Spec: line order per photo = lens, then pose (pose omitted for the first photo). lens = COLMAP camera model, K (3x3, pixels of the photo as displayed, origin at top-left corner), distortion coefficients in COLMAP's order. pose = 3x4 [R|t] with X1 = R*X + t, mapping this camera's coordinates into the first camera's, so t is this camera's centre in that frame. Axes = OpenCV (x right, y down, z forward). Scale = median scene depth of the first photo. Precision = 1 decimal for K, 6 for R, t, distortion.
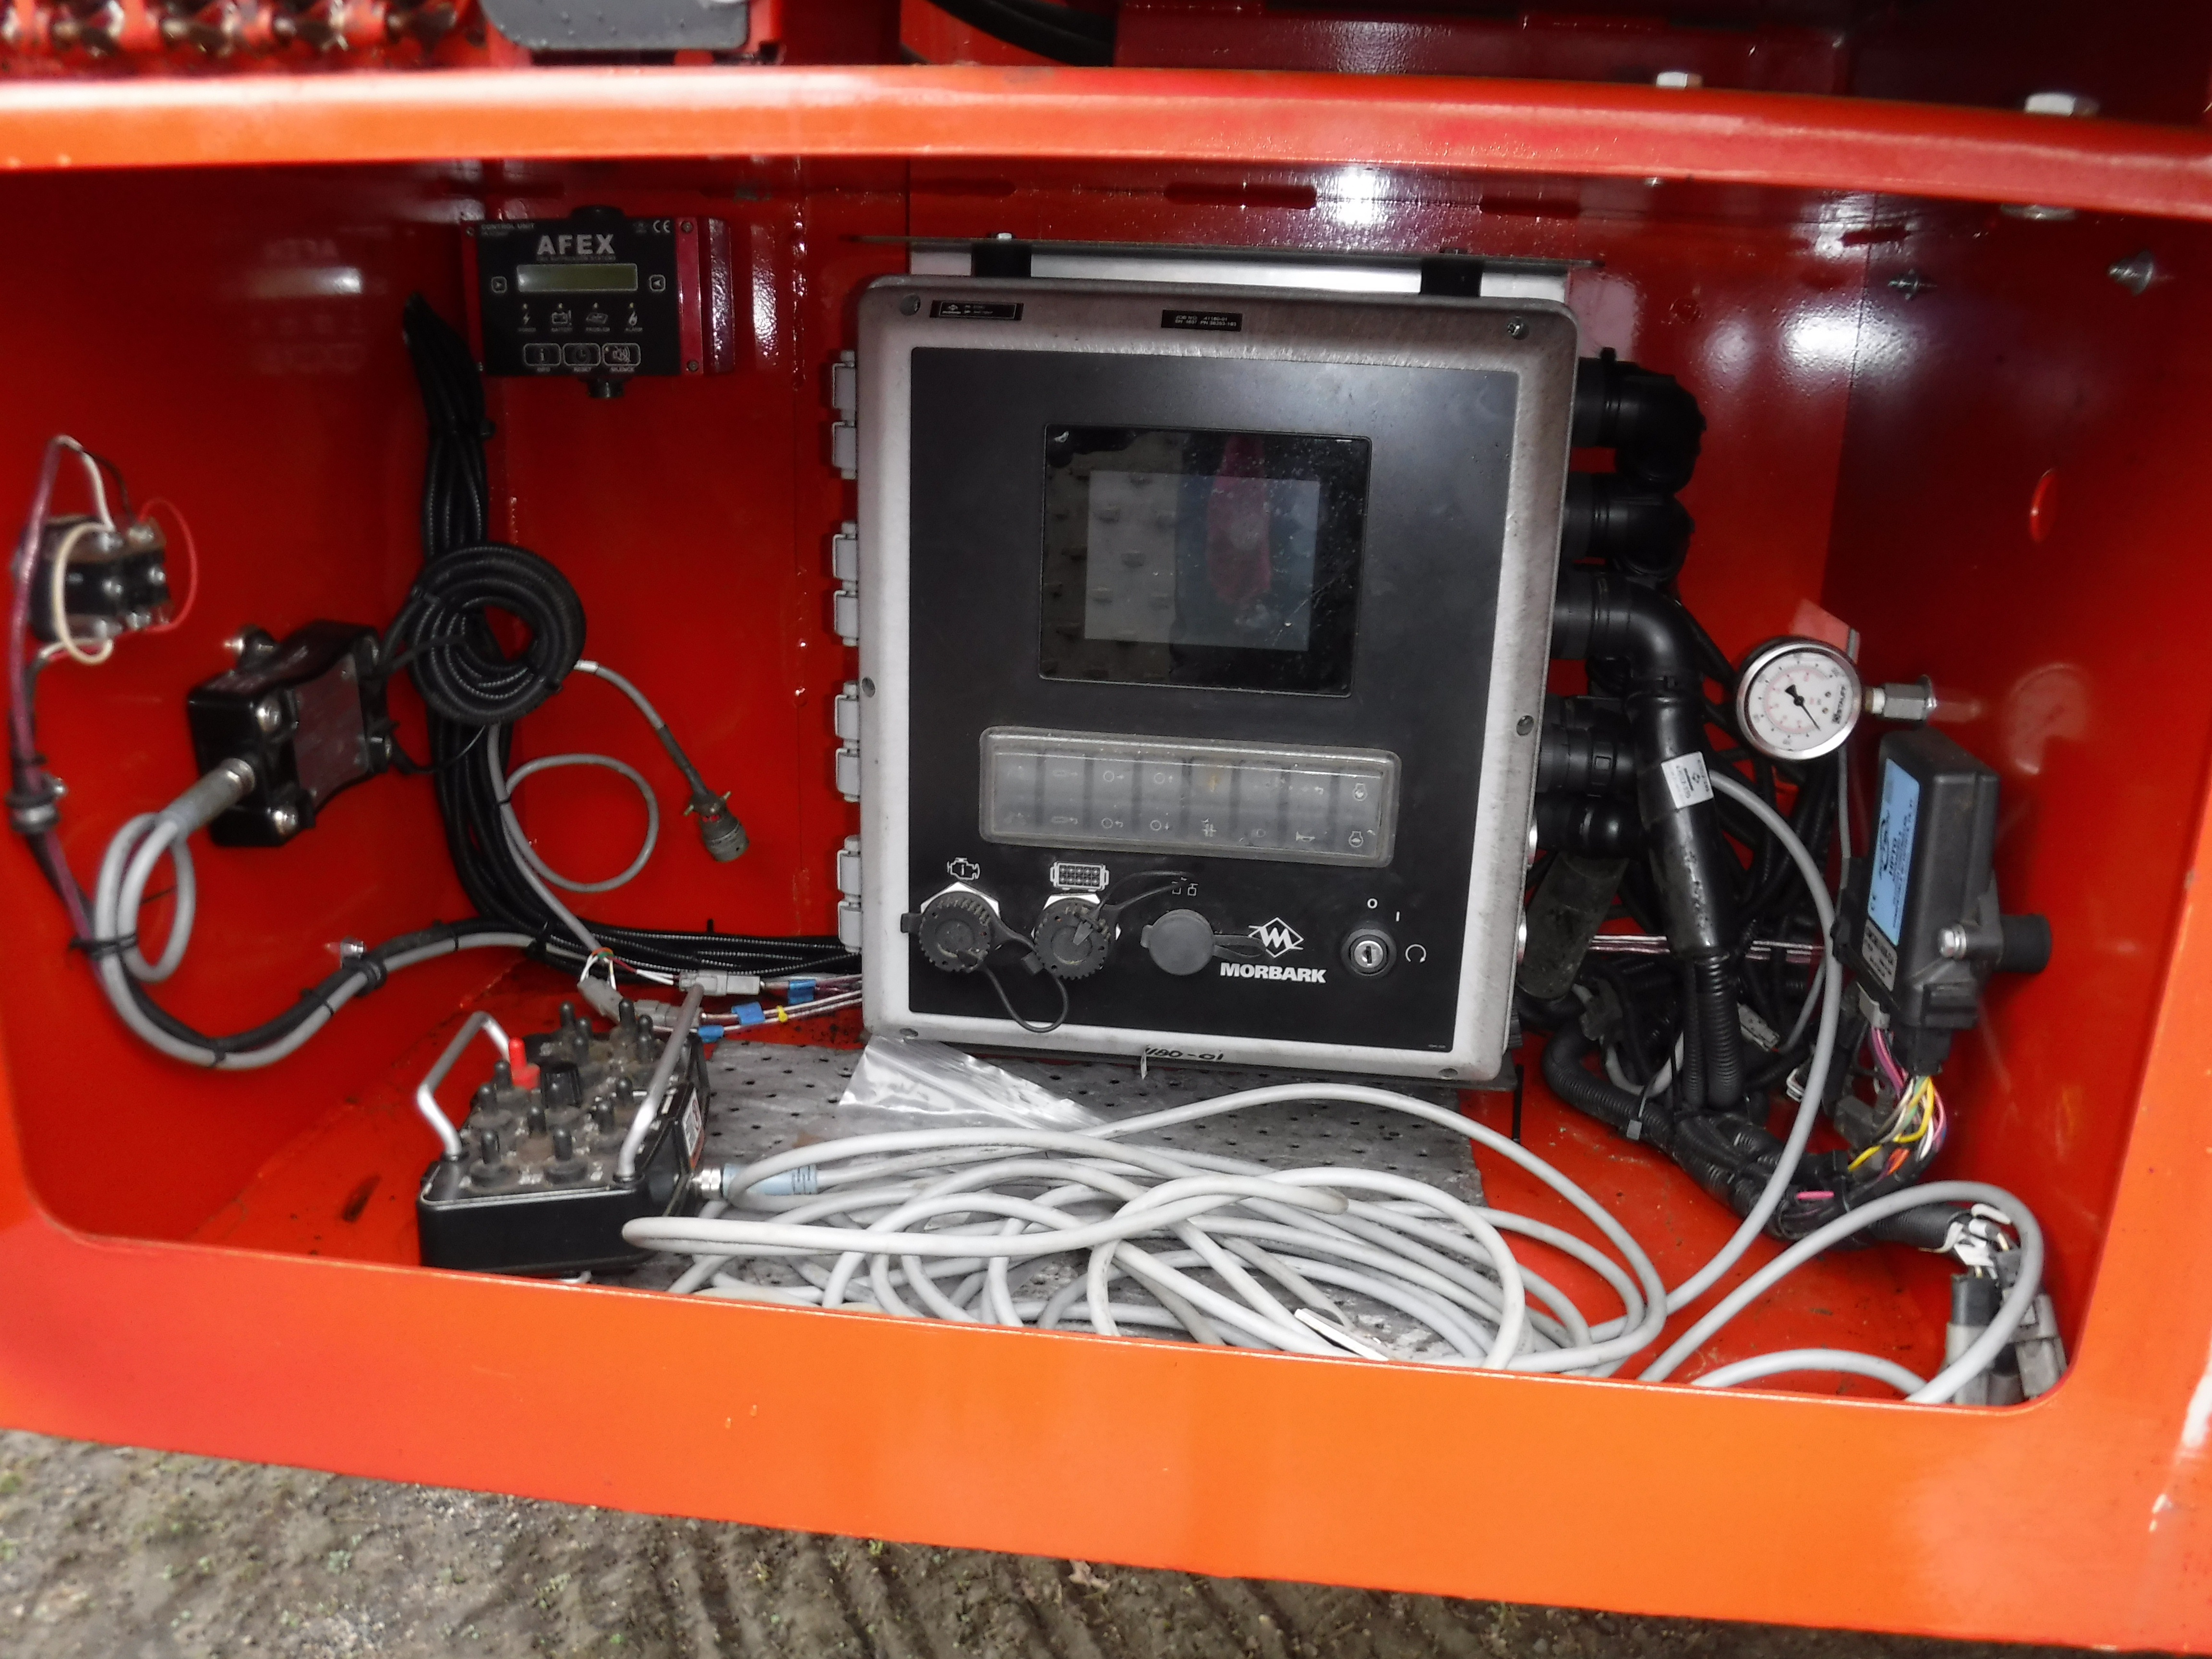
lens RADIAL K [[1813.7, 0, 1106.0], [0, 1813.7, 829.5], [0, 0, 1]] dist [-0.112807, 0.032055]
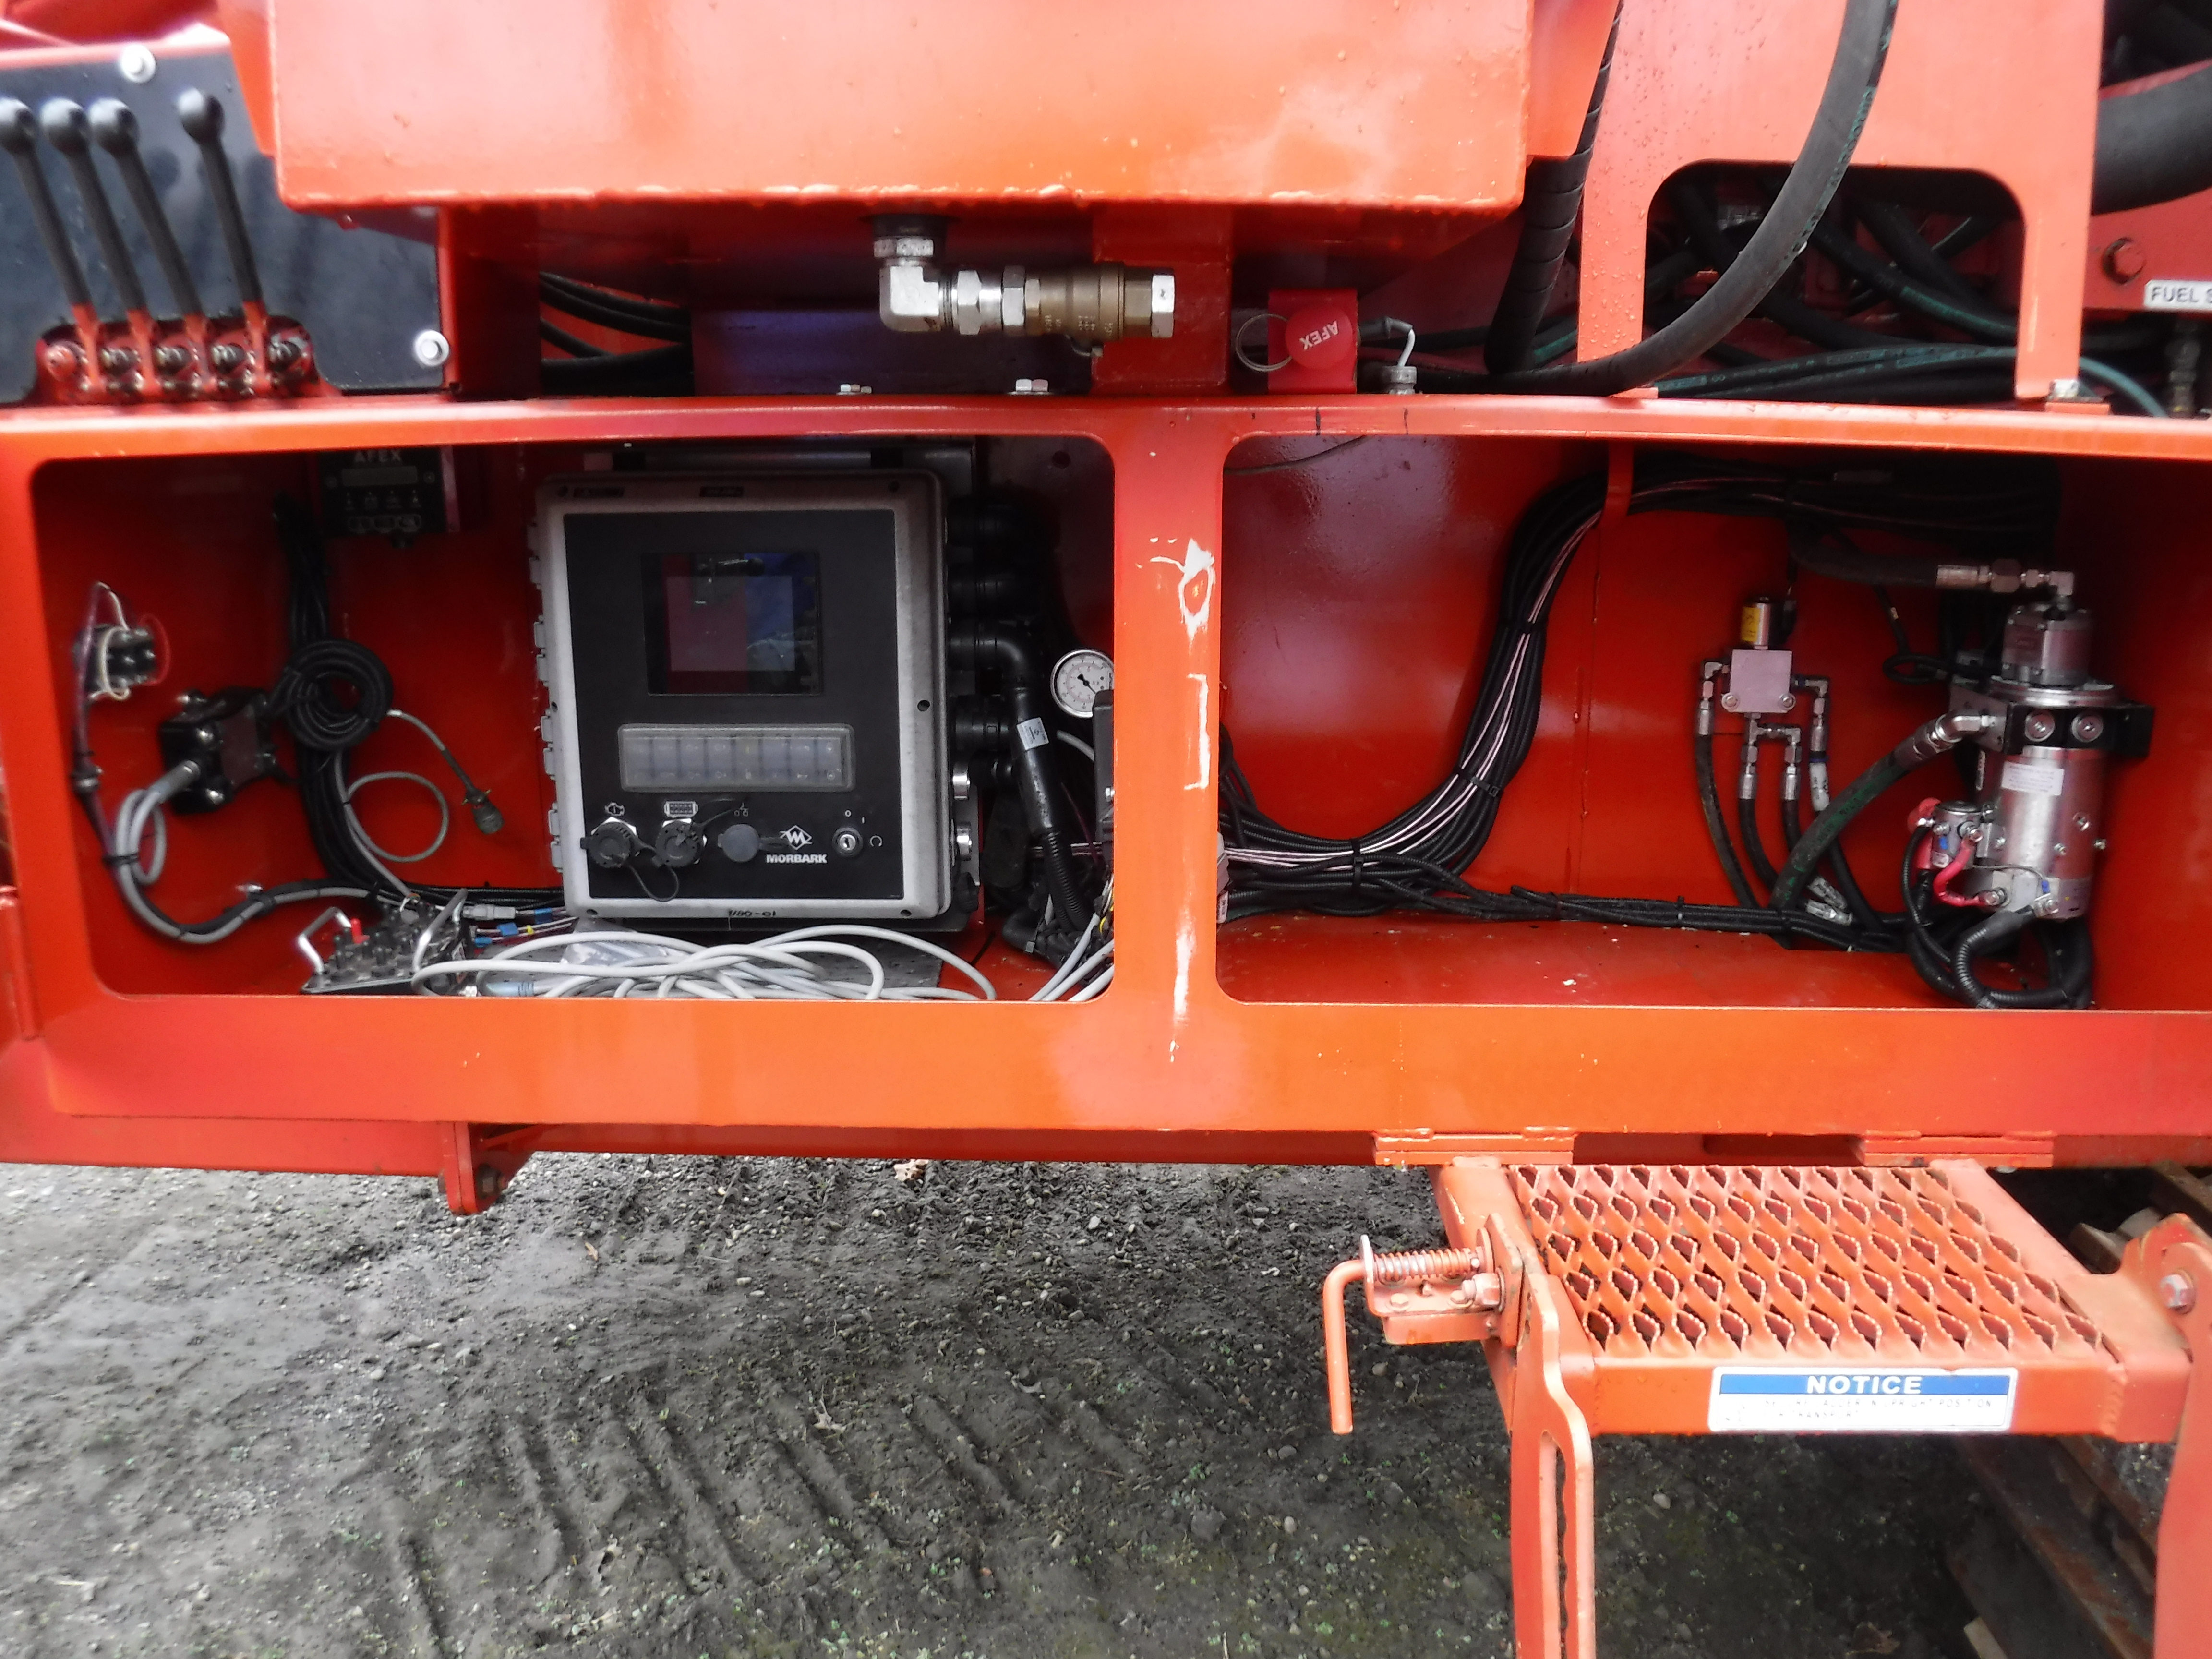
lens RADIAL K [[1785.2, 0, 1106.4], [0, 1785.2, 815.6], [0, 0, 1]] dist [-0.110551, 0.032675]
pose [[0.995078, -0.055957, 0.081785, 0.200695], [0.061206, 0.996125, -0.063151, 0.131226], [-0.077934, 0.067846, 0.994647, -0.576301]]
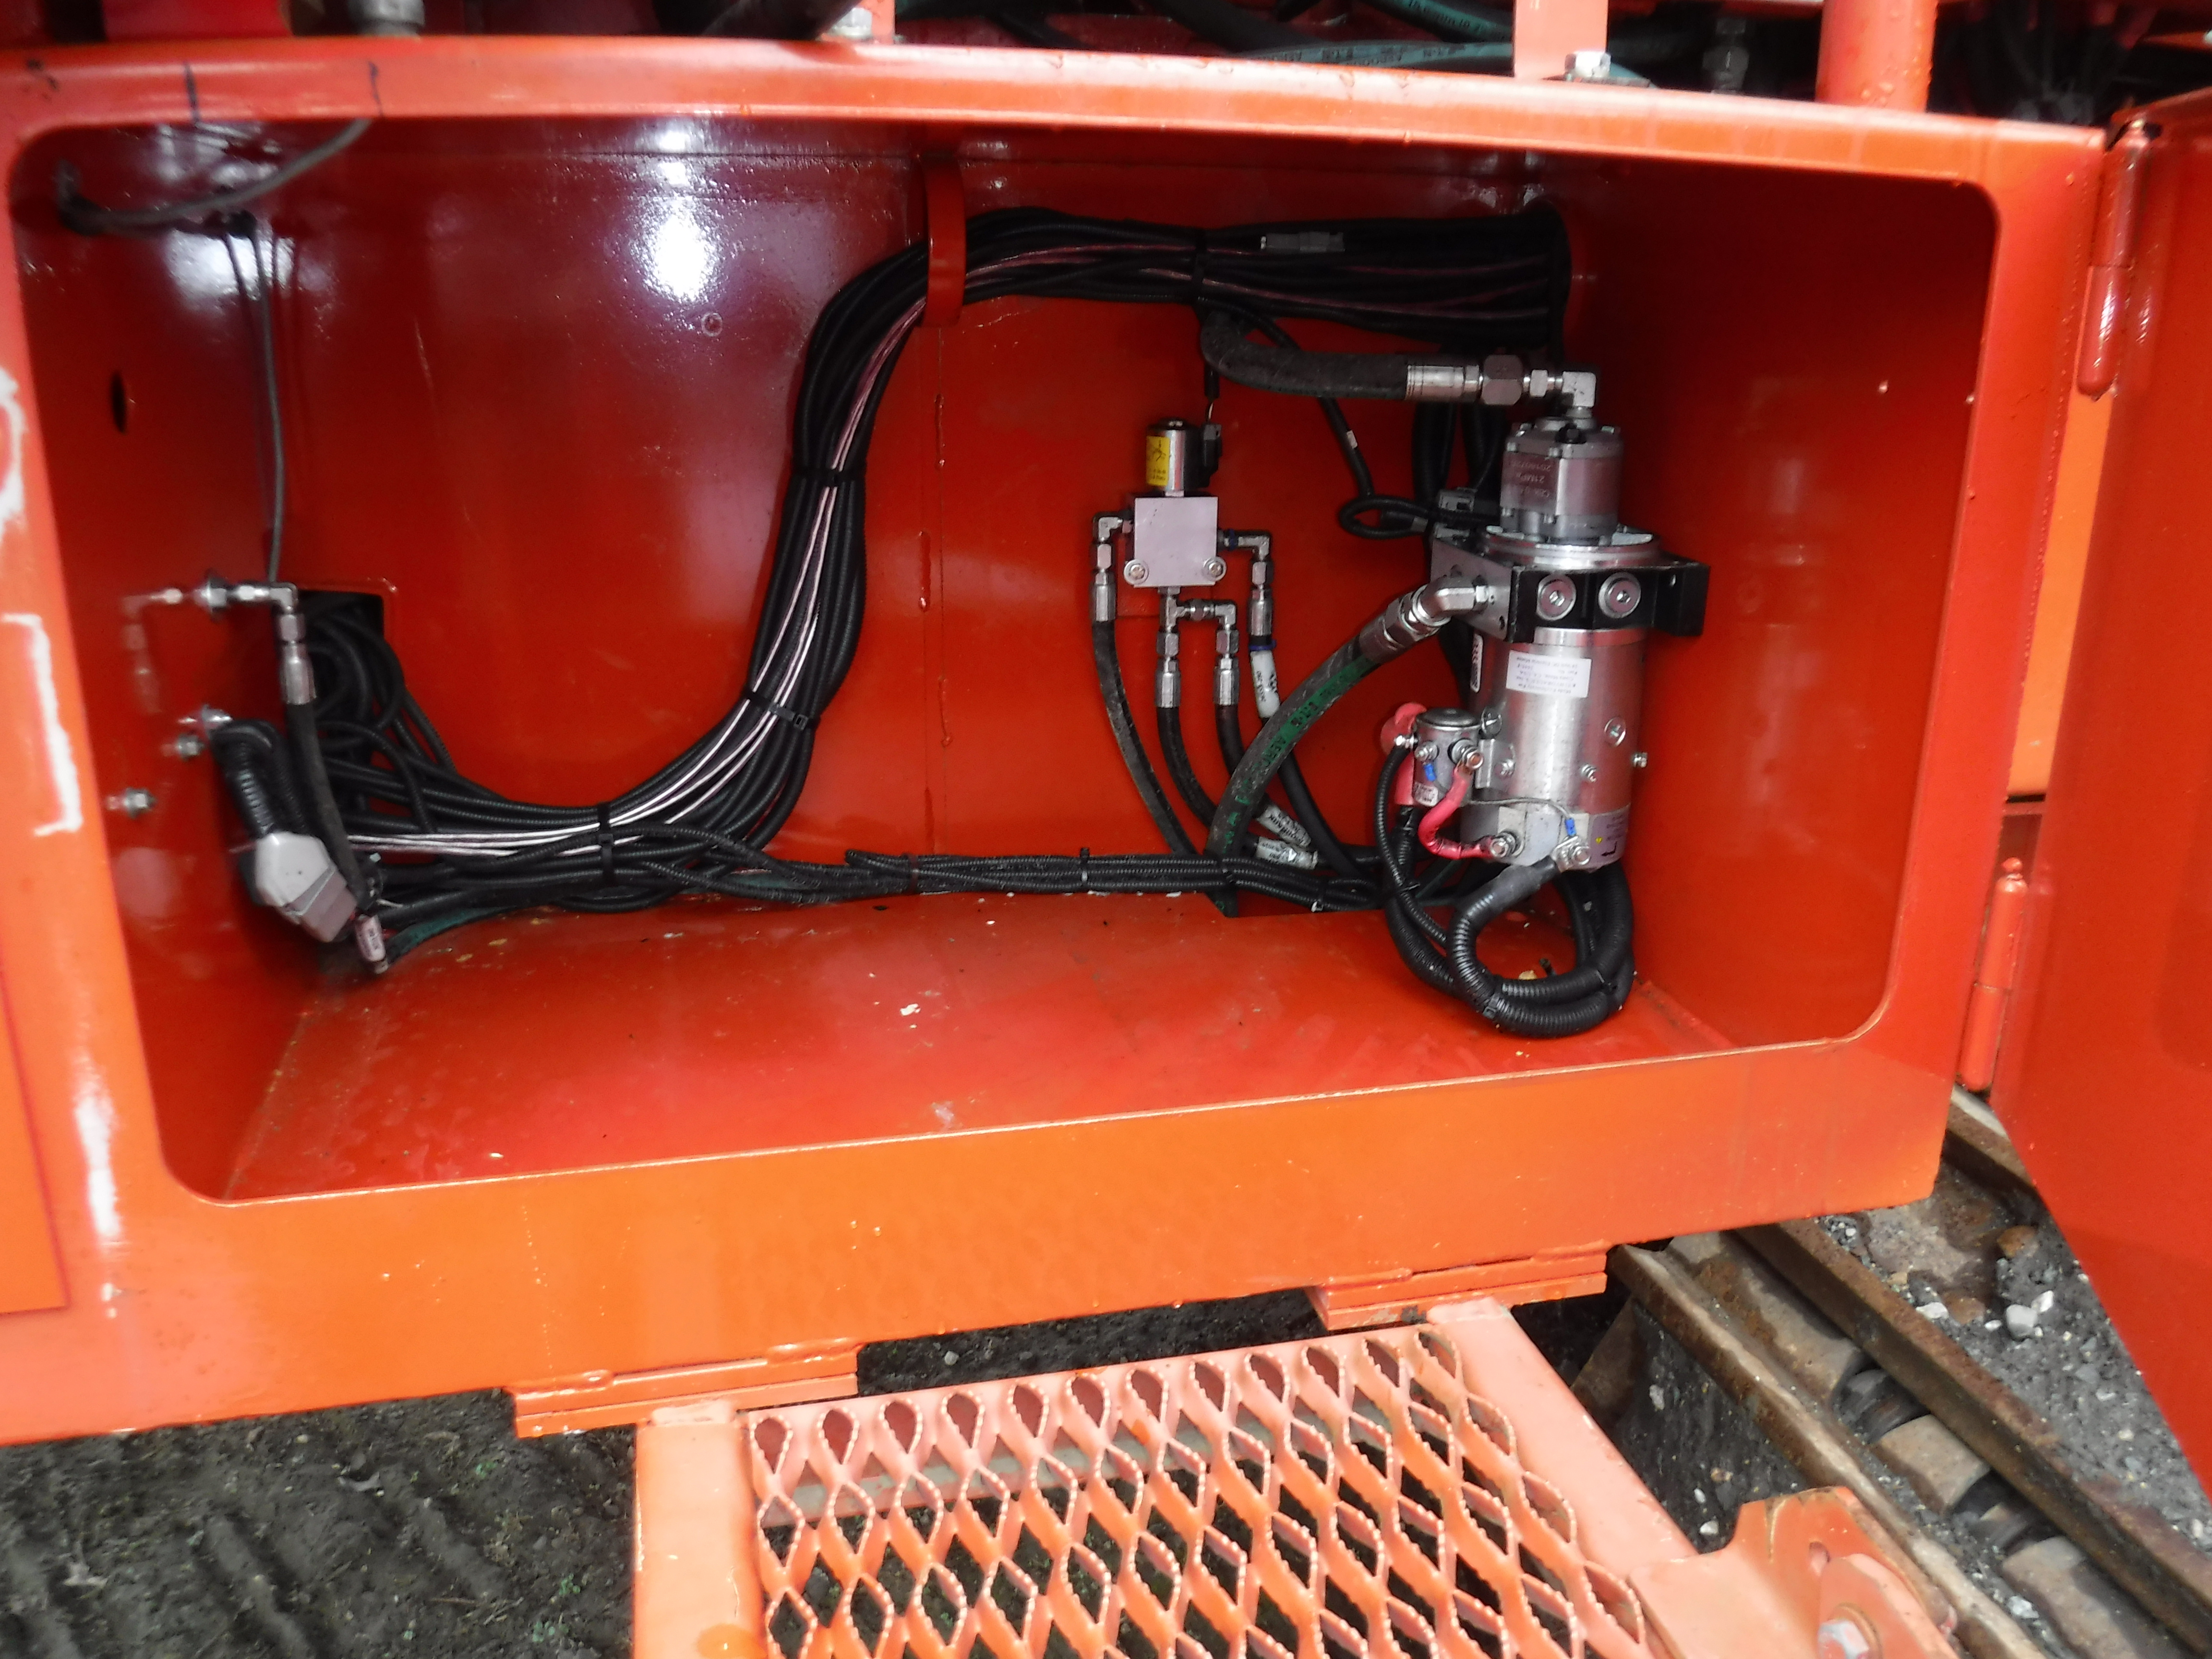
lens RADIAL K [[1818.3, 0, 1103.3], [0, 1818.3, 835.6], [0, 0, 1]] dist [-0.099237, 0.020958]
pose [[0.934105, -0.140152, 0.328338, 0.465603], [0.128676, 0.990074, 0.056540, 0.063084], [-0.333003, -0.010565, 0.942867, -0.144729]]
